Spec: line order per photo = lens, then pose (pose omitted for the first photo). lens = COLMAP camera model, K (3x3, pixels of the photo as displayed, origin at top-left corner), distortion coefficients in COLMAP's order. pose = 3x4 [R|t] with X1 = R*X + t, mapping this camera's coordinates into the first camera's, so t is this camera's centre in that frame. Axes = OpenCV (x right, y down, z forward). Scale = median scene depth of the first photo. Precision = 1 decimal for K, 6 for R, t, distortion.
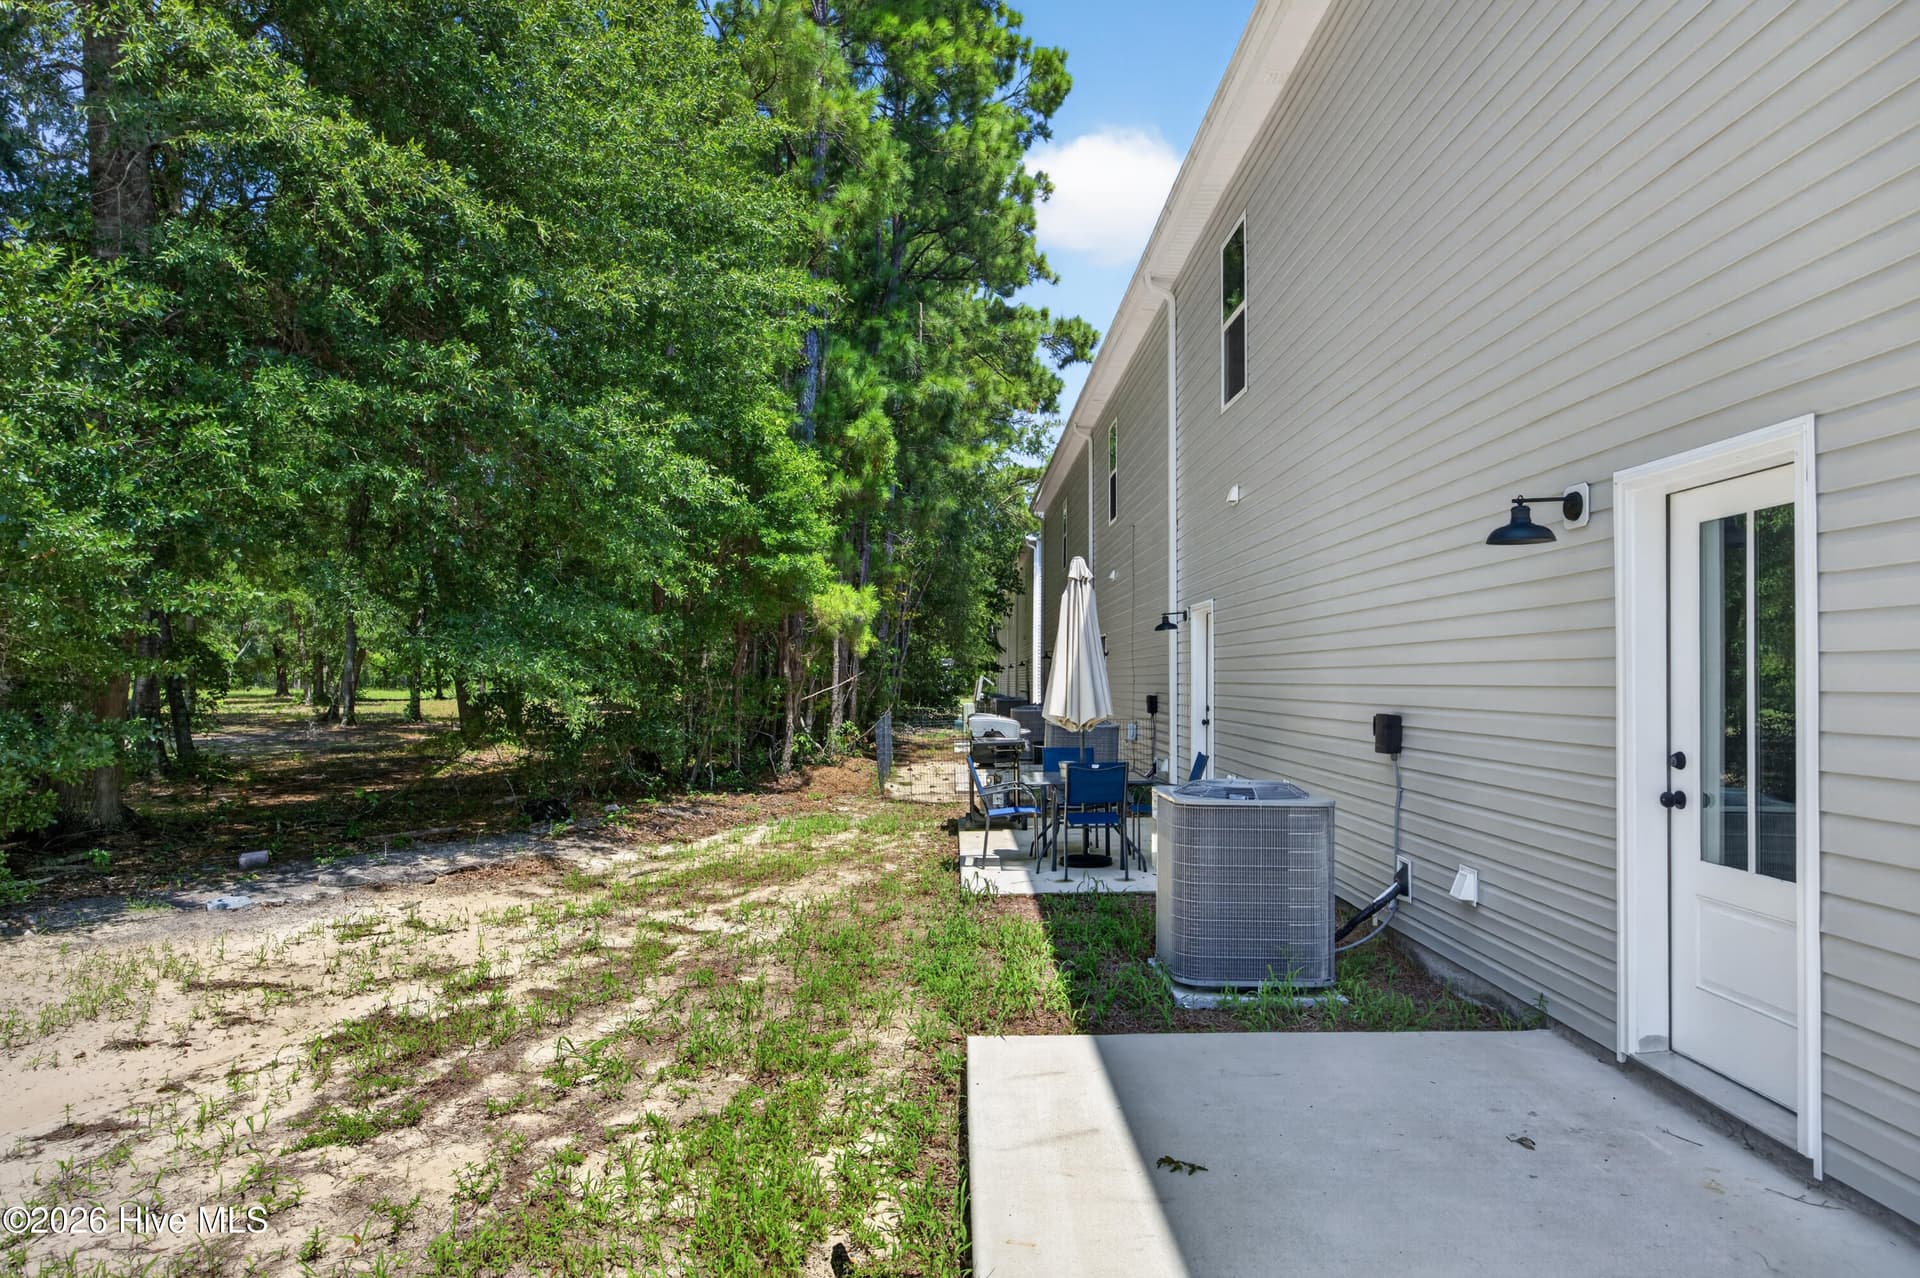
lens RADIAL K [[1107.4, 0, 959.6], [0, 1107.4, 664.4], [0, 0, 1]] dist [0.001939, 0.001170]
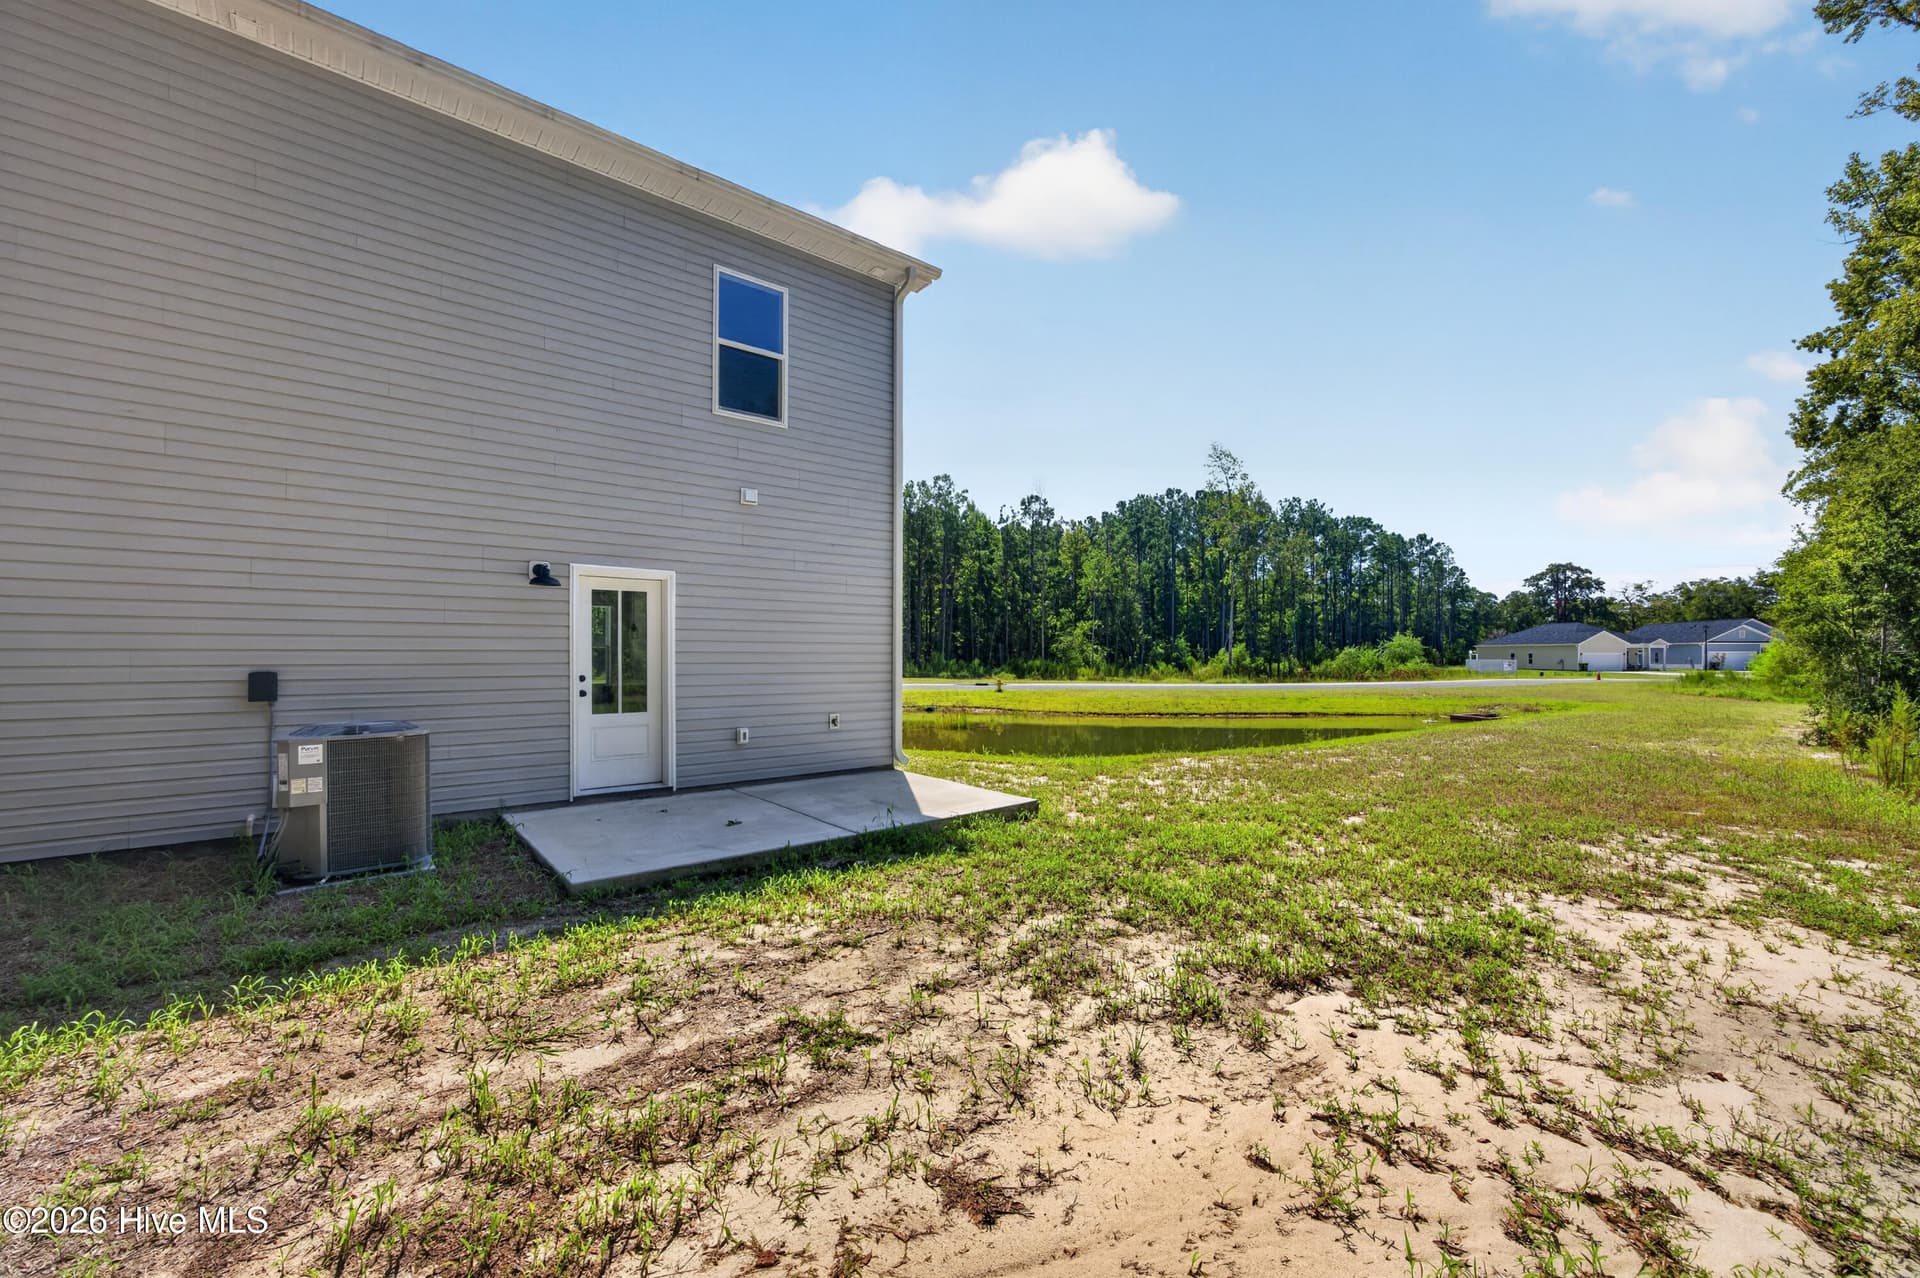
lens RADIAL K [[752.1, 0, 965.7], [0, 752.1, 655.0], [0, 0, 1]] dist [-0.011436, -0.000155]
pose [[-0.647857, -0.000373, 0.761762, -1.241554], [-0.009673, 0.999923, -0.007737, 0.035345], [-0.761701, -0.012381, -0.647811, 1.413670]]
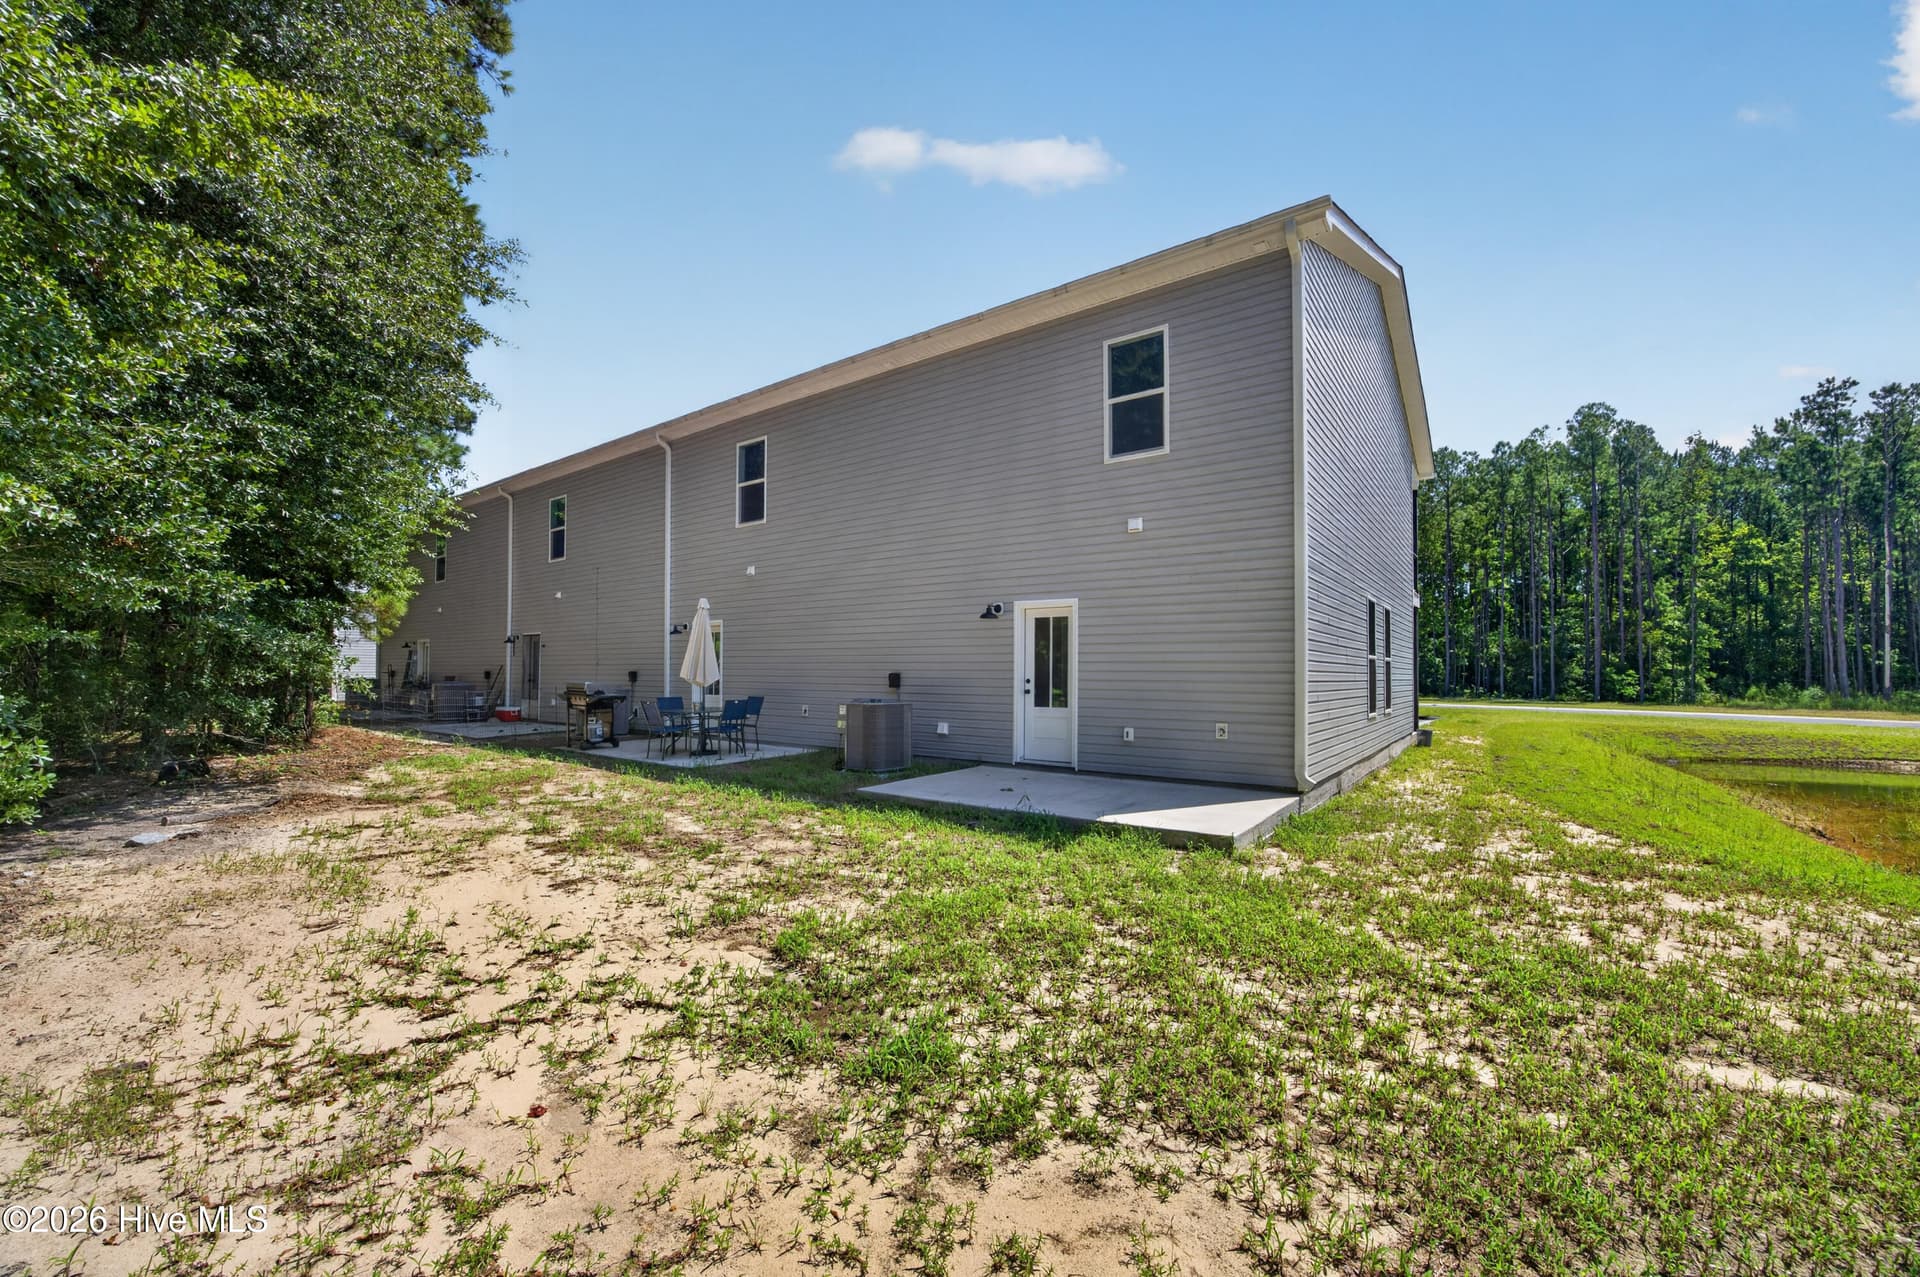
lens RADIAL K [[747.5, 0, 960.4], [0, 747.5, 671.8], [0, 0, 1]] dist [-0.021948, 0.000010]
pose [[0.594451, 0.004754, 0.804118, -1.465613], [-0.016833, 0.999837, 0.006532, 0.041210], [-0.803956, -0.017419, 0.594434, -0.304410]]
